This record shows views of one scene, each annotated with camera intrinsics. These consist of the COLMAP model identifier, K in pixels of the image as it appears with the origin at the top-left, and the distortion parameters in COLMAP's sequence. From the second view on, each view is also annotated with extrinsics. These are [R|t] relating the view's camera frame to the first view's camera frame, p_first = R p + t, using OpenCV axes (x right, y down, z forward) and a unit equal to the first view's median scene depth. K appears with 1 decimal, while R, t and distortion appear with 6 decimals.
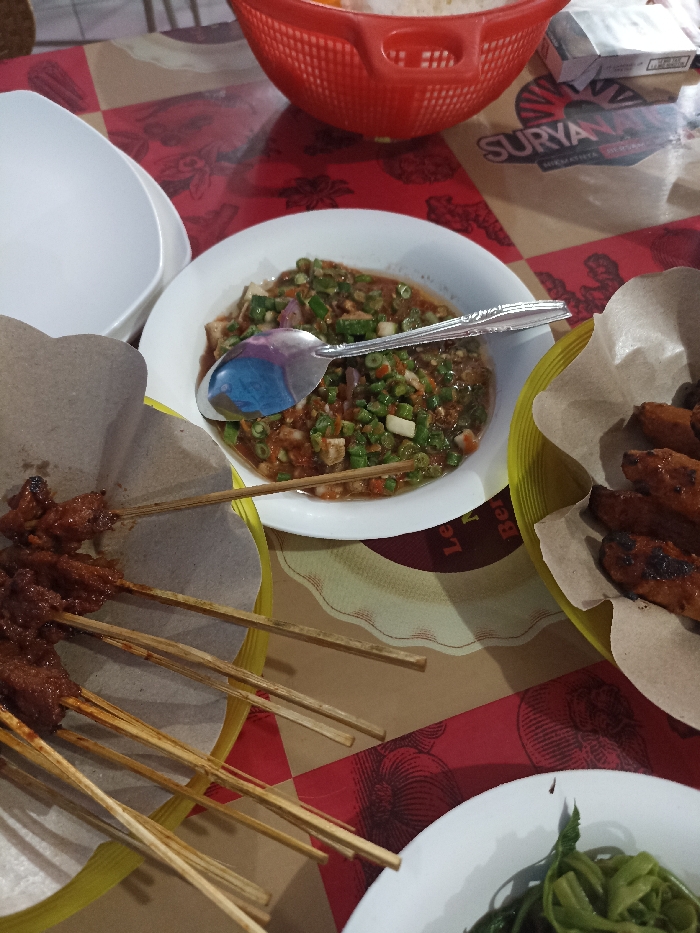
lens RADIAL K [[708.1, 0, 350.0], [0, 708.1, 466.5], [0, 0, 1]] dist [0.046237, -0.083025]
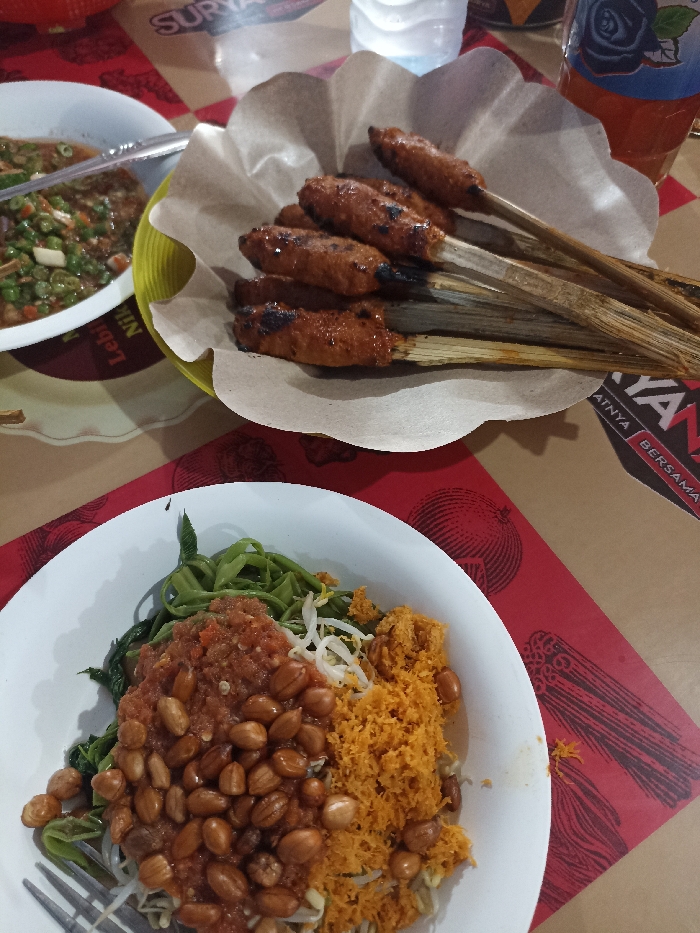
lens RADIAL K [[708.1, 0, 350.0], [0, 708.1, 466.5], [0, 0, 1]] dist [0.046237, -0.083025]
pose [[0.976328, -0.193890, 0.095866, 0.342220], [0.190967, 0.980827, 0.038866, 0.290698], [-0.101563, -0.019639, 0.994635, -0.113988]]
